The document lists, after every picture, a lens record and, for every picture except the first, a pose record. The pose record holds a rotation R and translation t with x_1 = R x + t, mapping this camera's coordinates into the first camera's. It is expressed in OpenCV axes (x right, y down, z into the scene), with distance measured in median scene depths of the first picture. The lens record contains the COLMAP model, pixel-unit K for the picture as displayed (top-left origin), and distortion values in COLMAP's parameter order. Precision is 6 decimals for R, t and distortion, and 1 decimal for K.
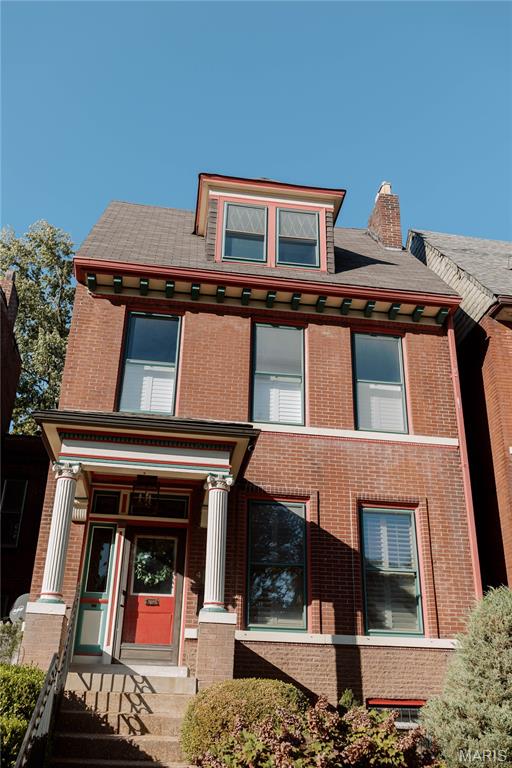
lens RADIAL K [[744.0, 0, 254.0], [0, 744.0, 384.1], [0, 0, 1]] dist [0.021249, -0.008046]
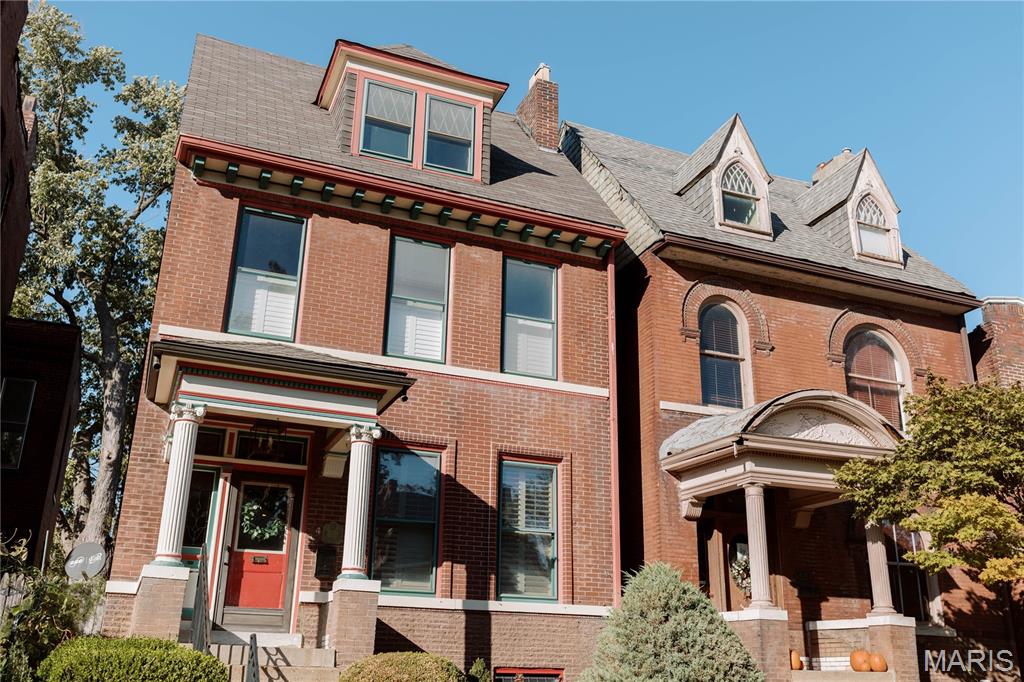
lens RADIAL K [[992.0, 0, 517.0], [0, 992.0, 349.3], [0, 0, 1]] dist [0.021249, -0.008046]
pose [[0.966898, 0.076069, 0.243562, -0.137304], [-0.101663, 0.990341, 0.094284, -0.080295], [-0.234038, -0.115925, 0.965292, -0.138272]]
